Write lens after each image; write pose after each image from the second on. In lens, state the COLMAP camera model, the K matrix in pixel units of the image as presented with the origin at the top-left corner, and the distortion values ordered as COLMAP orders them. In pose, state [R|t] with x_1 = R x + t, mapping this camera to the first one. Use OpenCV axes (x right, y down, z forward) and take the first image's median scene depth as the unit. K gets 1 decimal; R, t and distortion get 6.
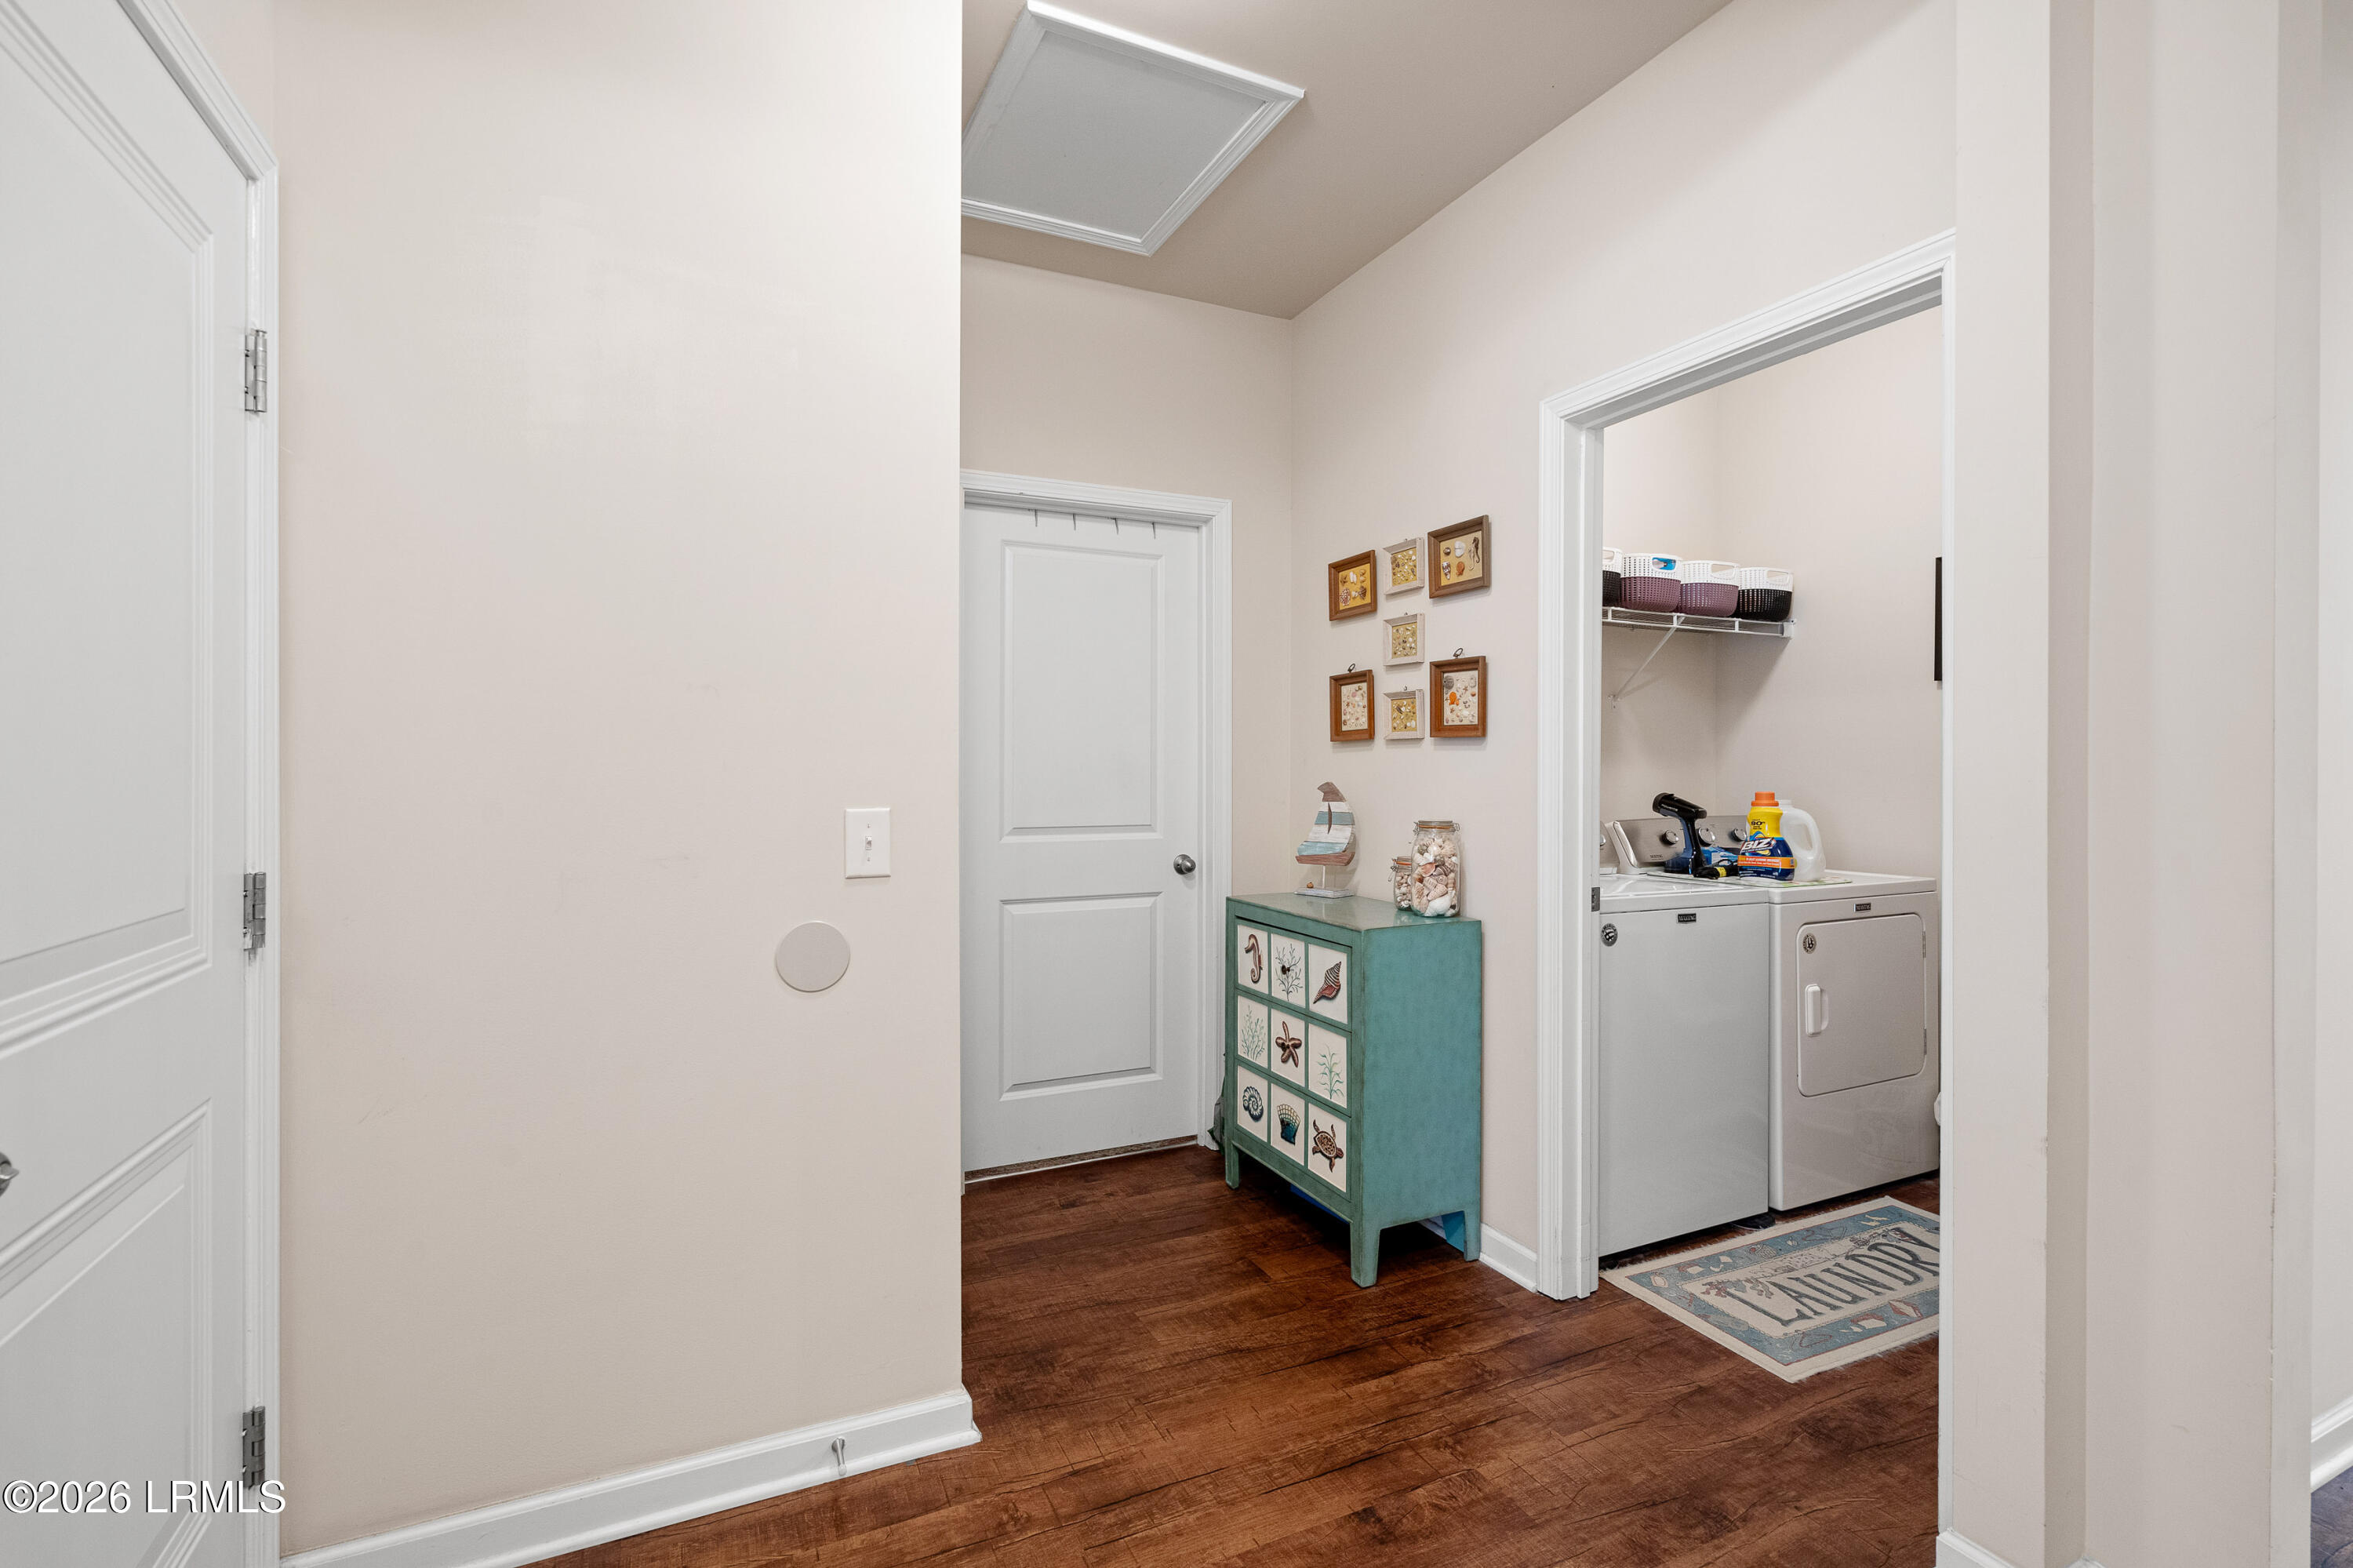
lens RADIAL K [[1072.6, 0, 1178.8], [0, 1072.6, 772.2], [0, 0, 1]] dist [0.000146, 0.000089]
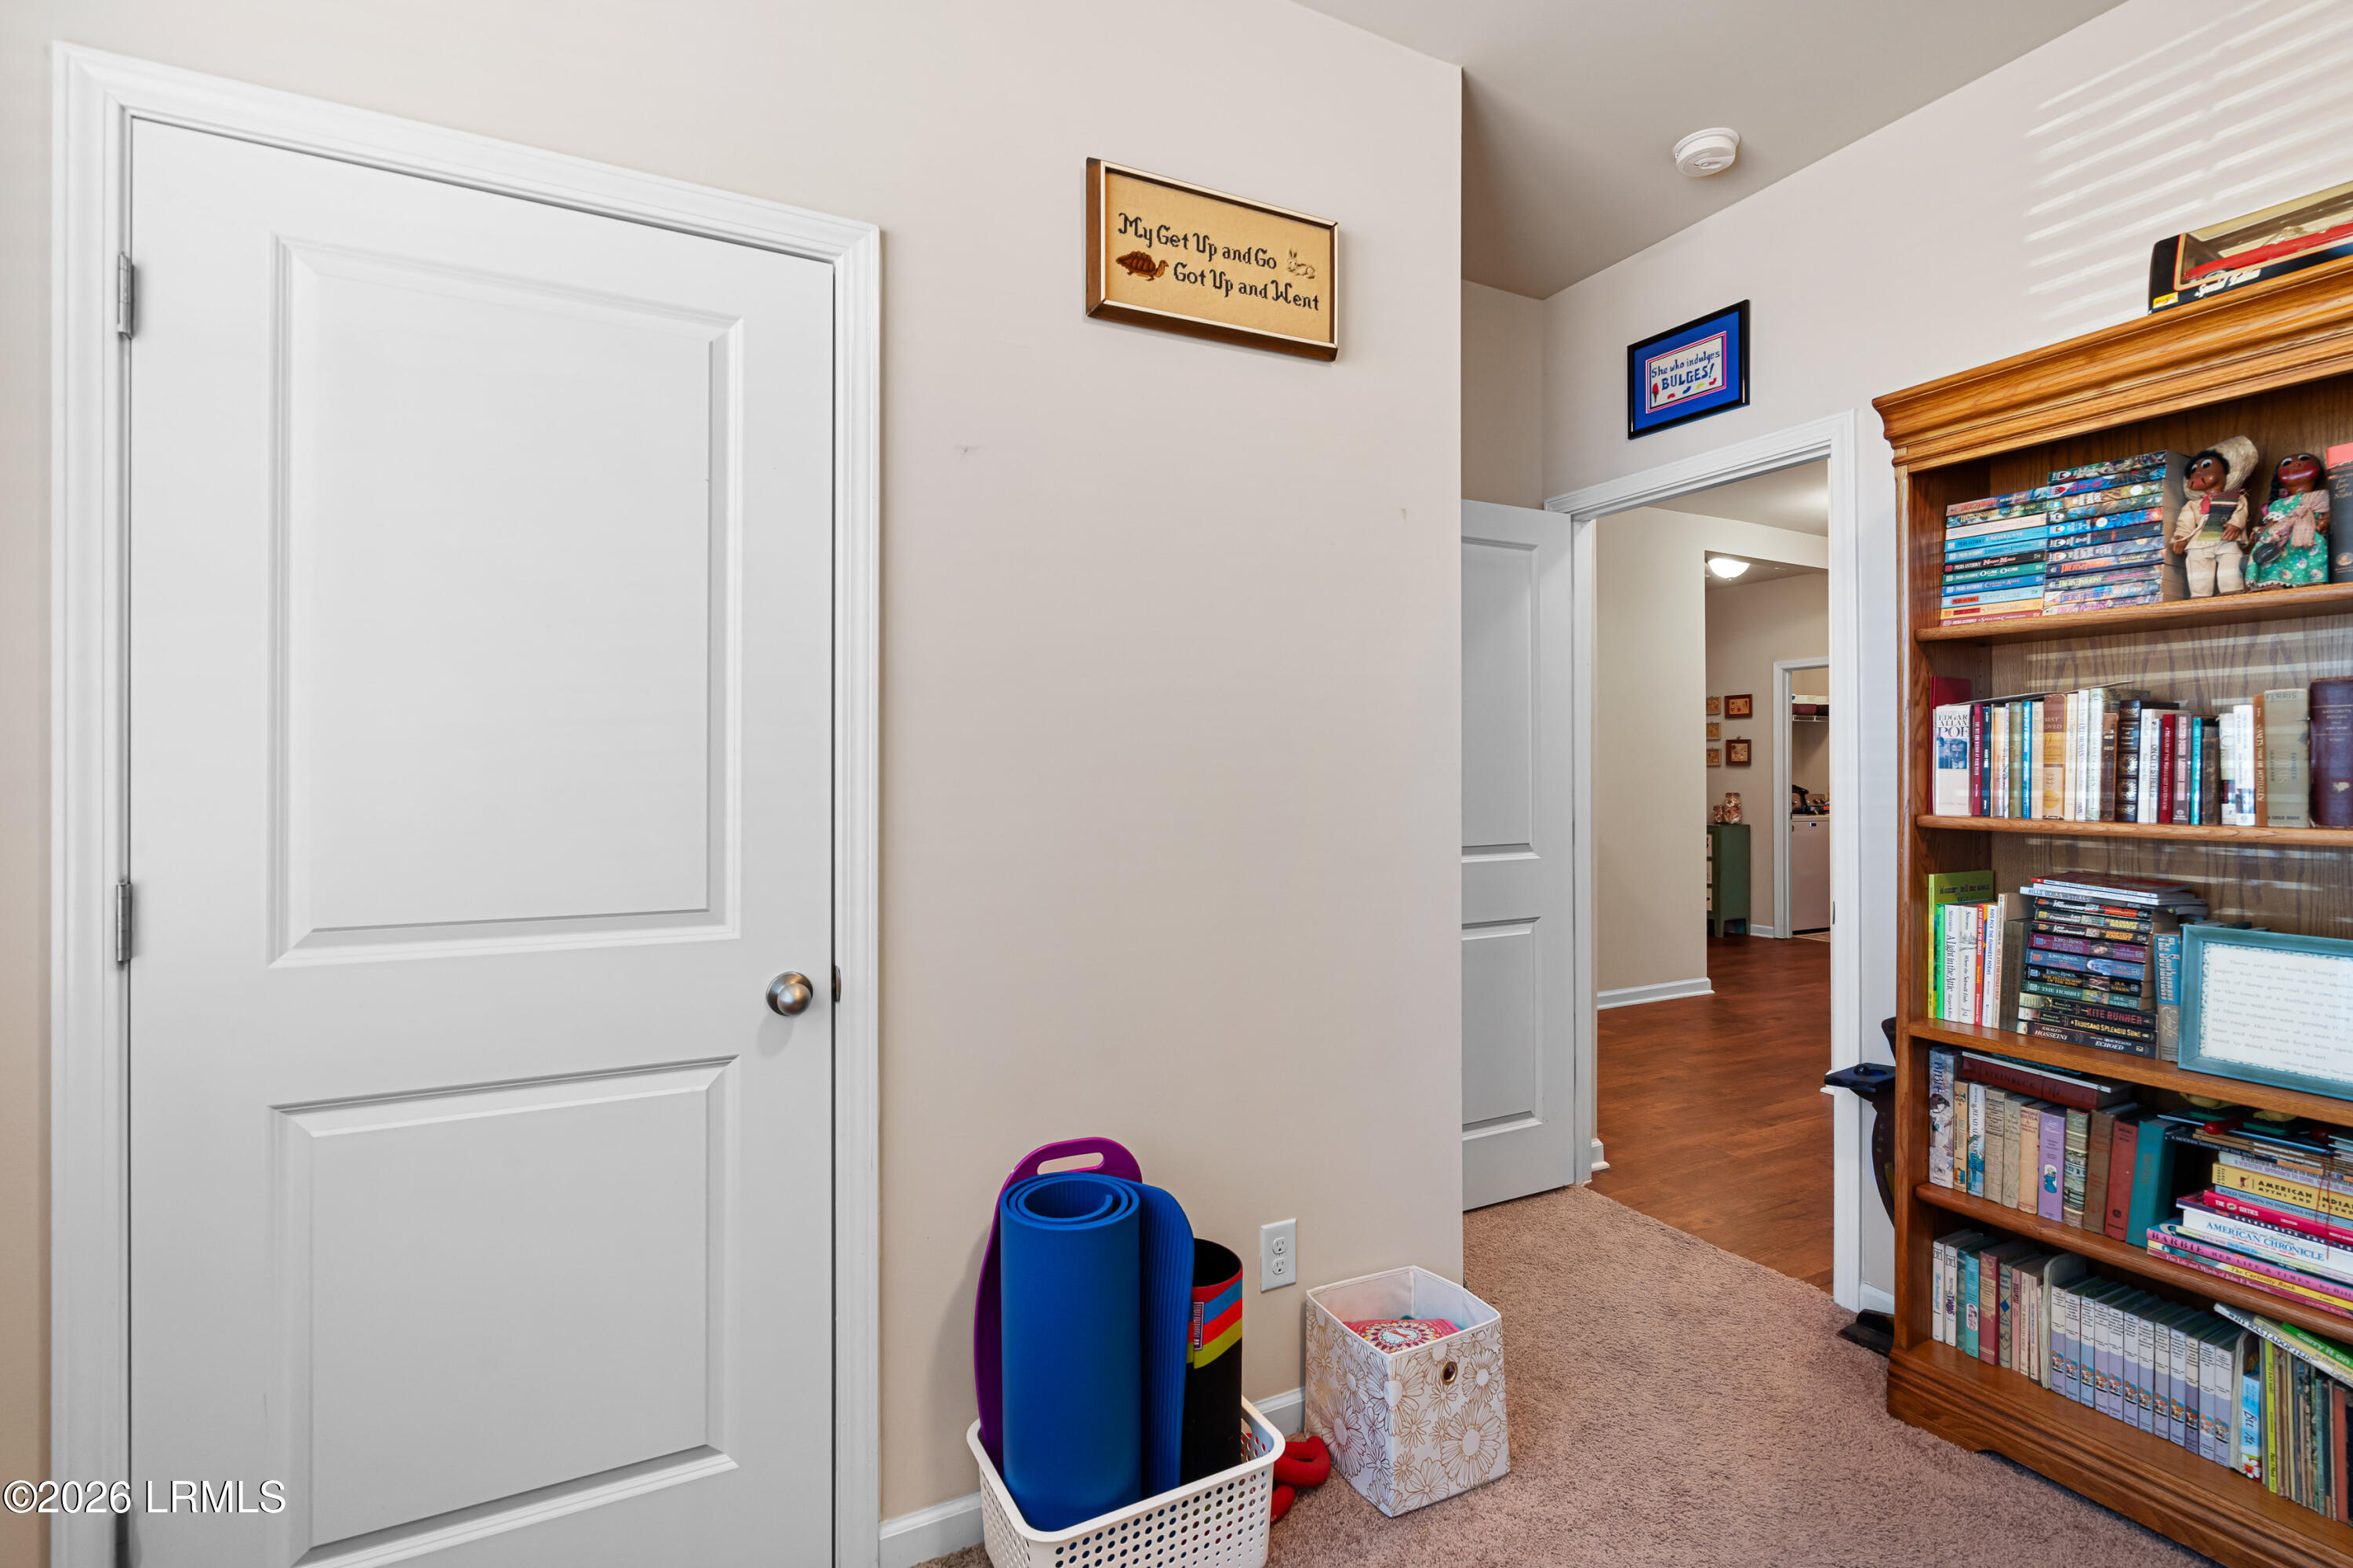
lens RADIAL K [[1072.6, 0, 1171.8], [0, 1072.6, 780.2], [0, 0, 1]] dist [0.000146, 0.000089]
pose [[0.999320, 0.000521, 0.036866, -1.448695], [-0.000484, 0.999999, -0.001028, 0.013229], [-0.036866, 0.001009, 0.999320, -1.963169]]
